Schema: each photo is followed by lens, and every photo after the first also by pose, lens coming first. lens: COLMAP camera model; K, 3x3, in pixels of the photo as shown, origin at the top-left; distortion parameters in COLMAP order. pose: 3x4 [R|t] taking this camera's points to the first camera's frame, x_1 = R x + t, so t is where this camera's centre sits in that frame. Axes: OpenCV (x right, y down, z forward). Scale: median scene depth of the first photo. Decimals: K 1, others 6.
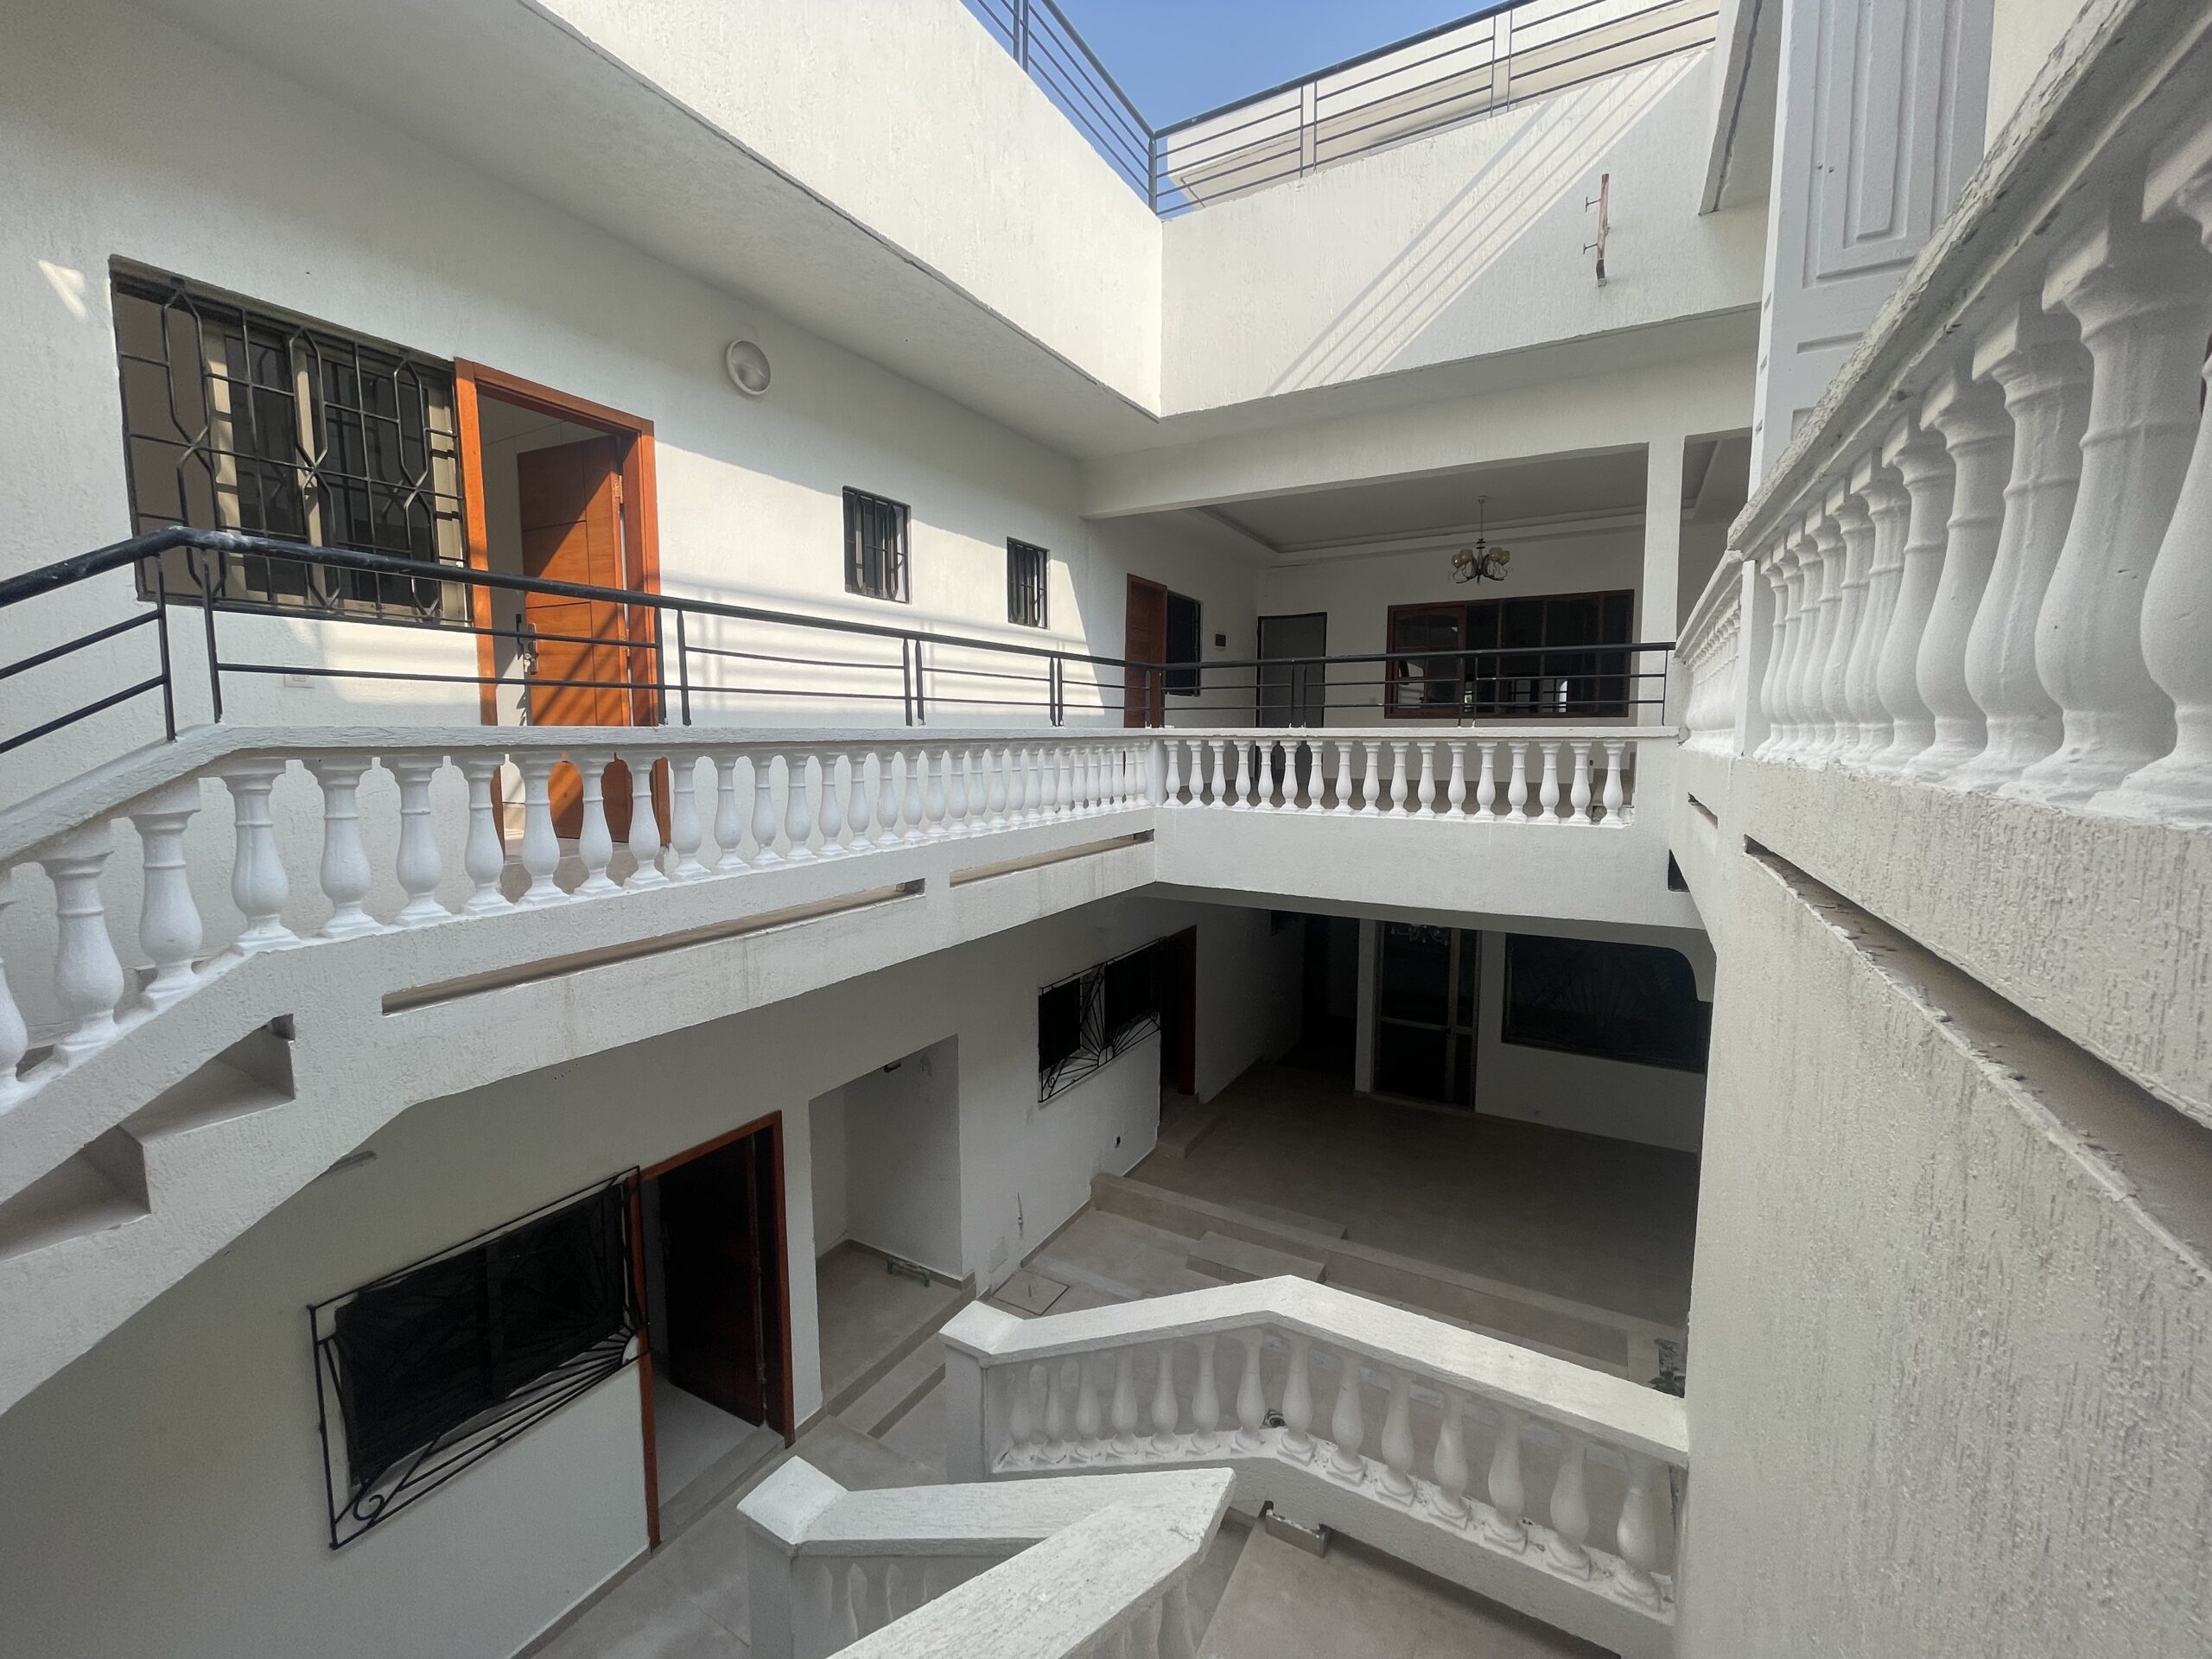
lens RADIAL K [[896.7, 0, 1110.0], [0, 896.7, 824.7], [0, 0, 1]] dist [-0.004380, 0.005809]
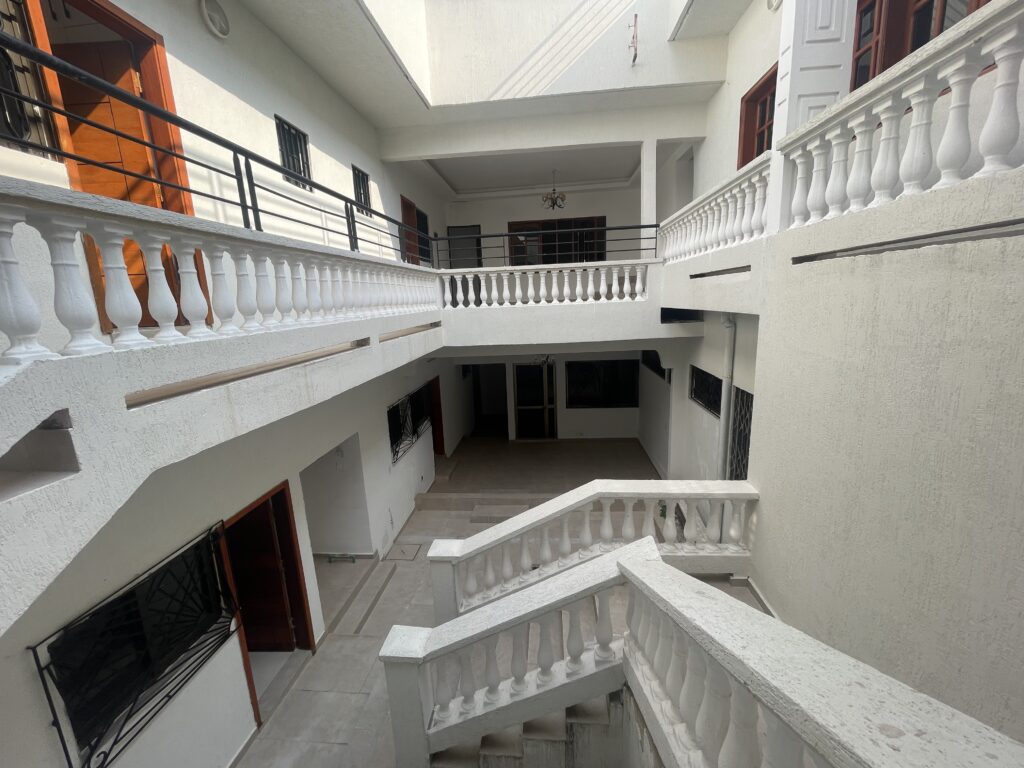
lens RADIAL K [[412.8, 0, 512.6], [0, 412.8, 380.9], [0, 0, 1]] dist [0.000261, -0.000330]
pose [[0.908159, -0.120324, 0.400960, -0.252032], [0.085827, 0.990973, 0.102985, 0.074805], [-0.409733, -0.059114, 0.910288, 0.079944]]
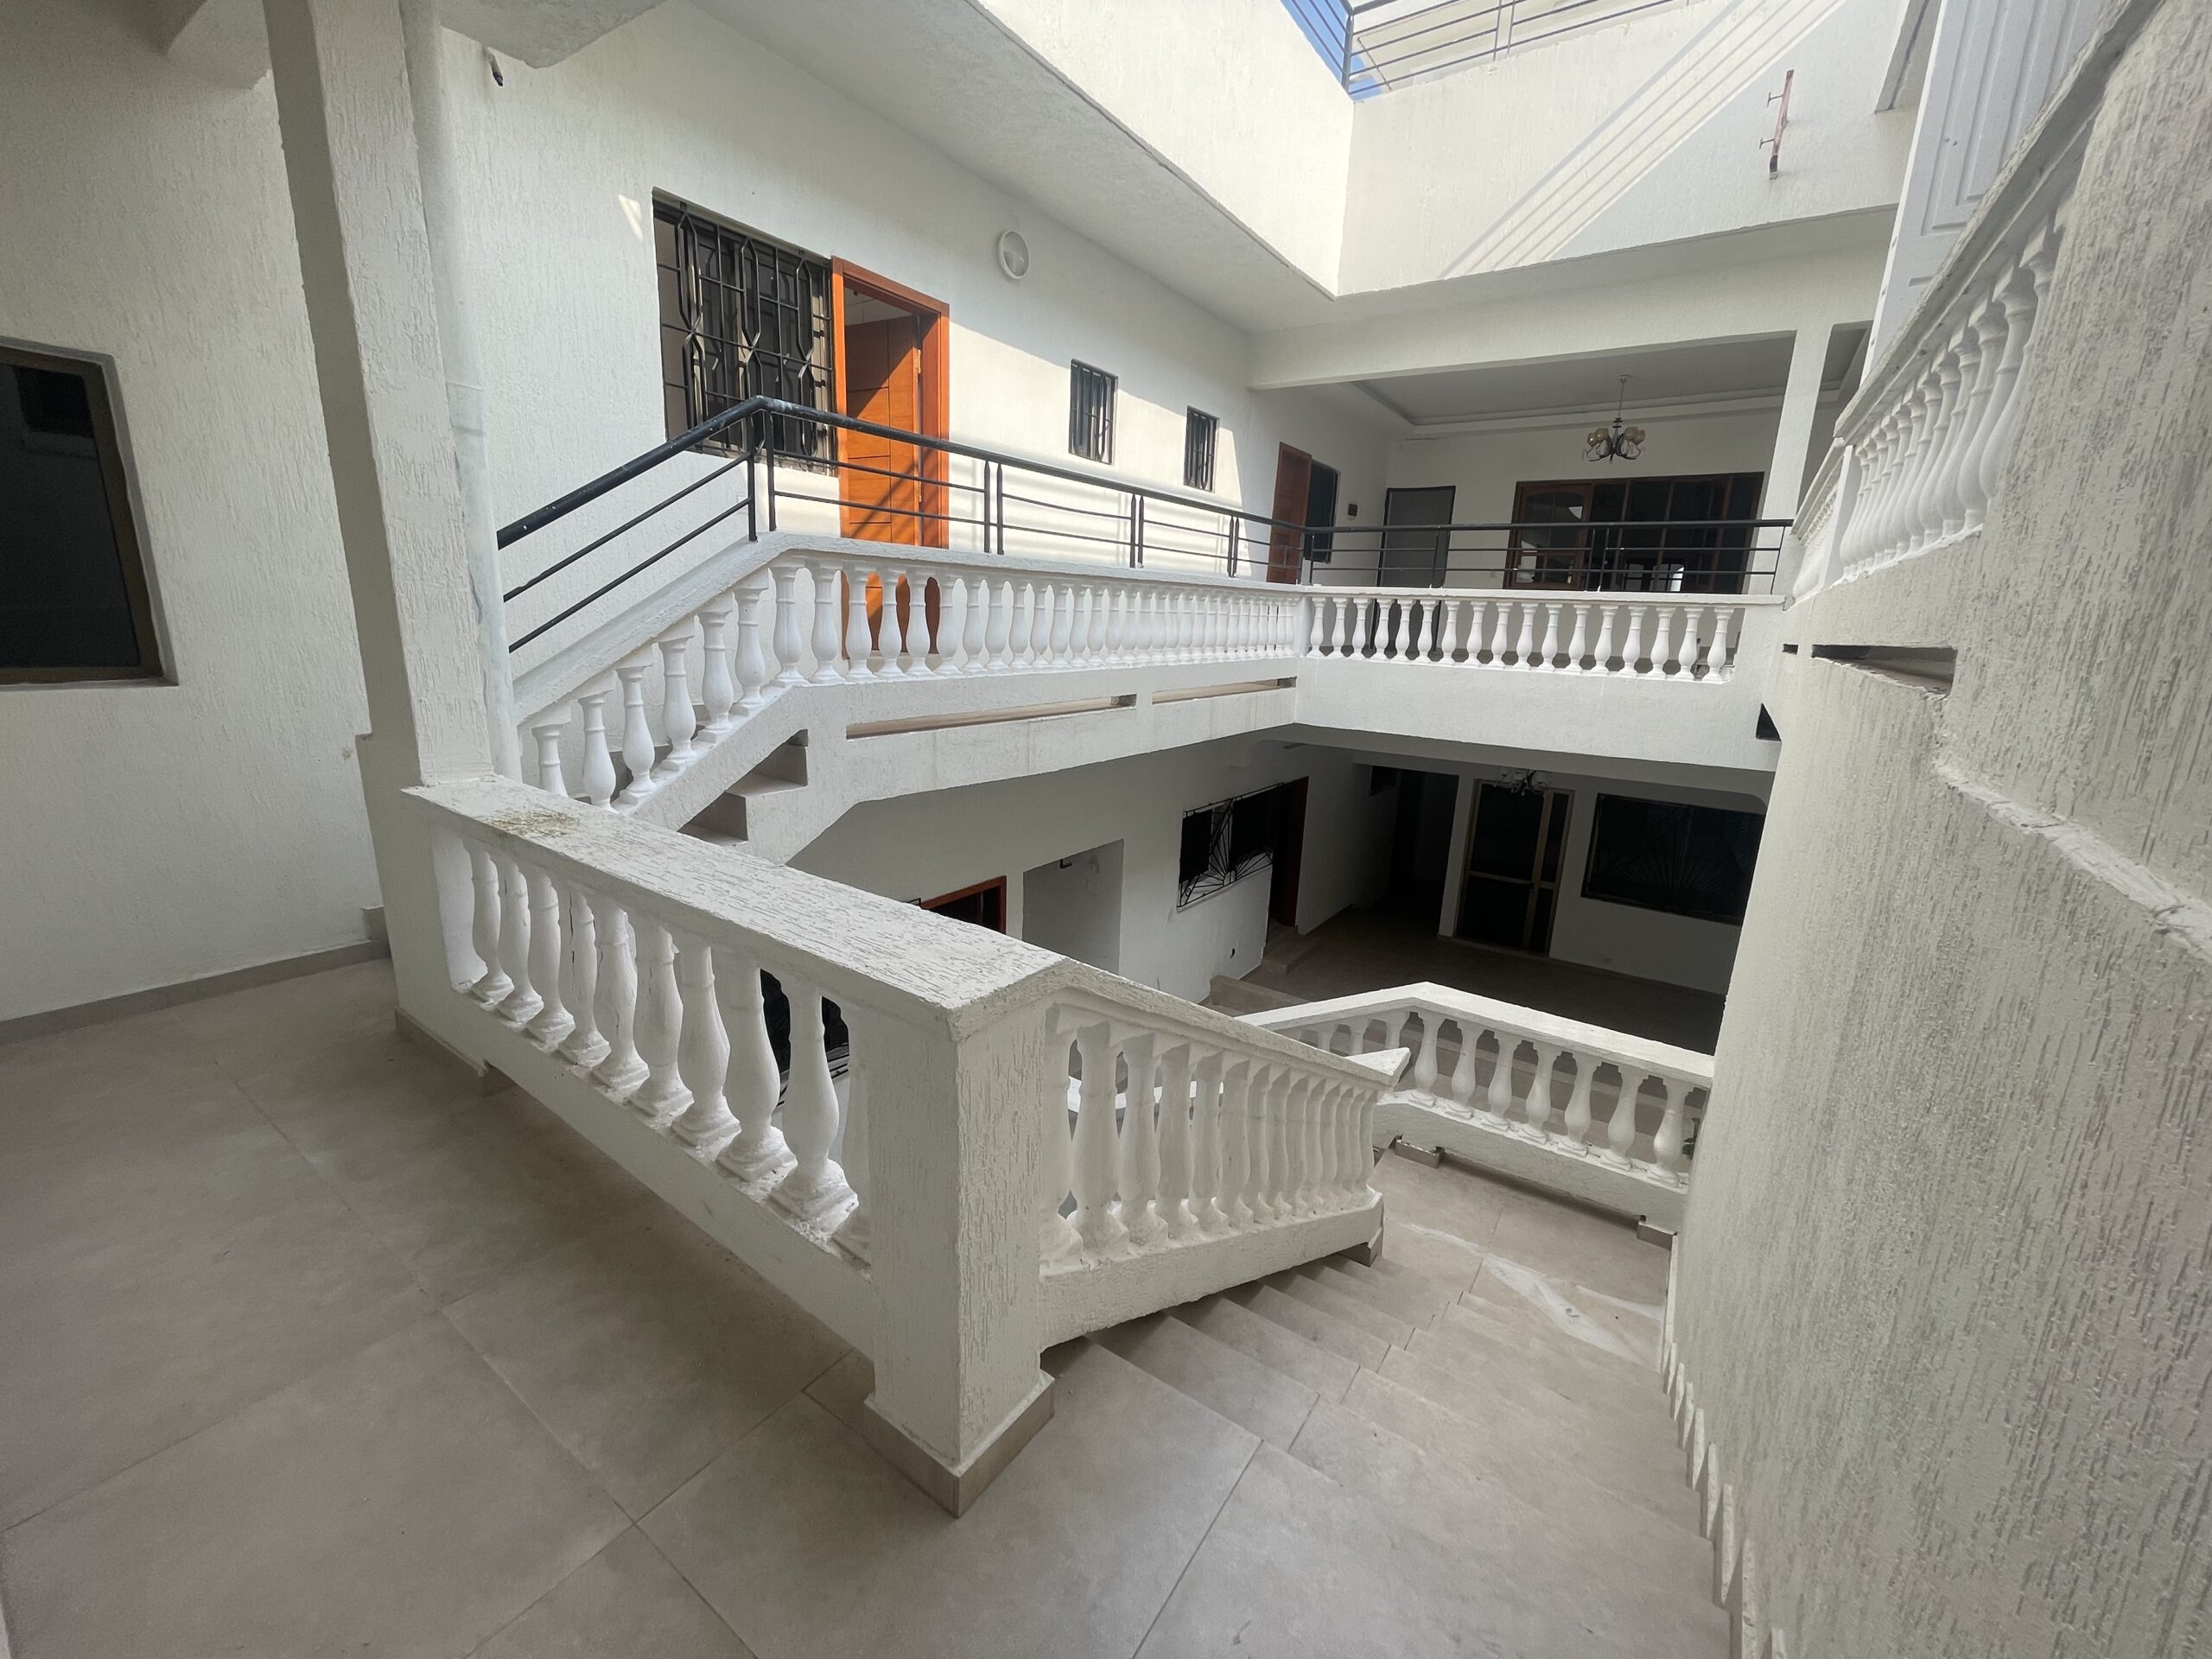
lens RADIAL K [[896.7, 0, 1110.0], [0, 896.7, 824.7], [0, 0, 1]] dist [-0.004380, 0.005809]
pose [[0.996046, 0.055774, -0.069150, -0.126588], [-0.046259, 0.990132, 0.132280, 0.066630], [0.075846, -0.128558, 0.988797, -0.229433]]
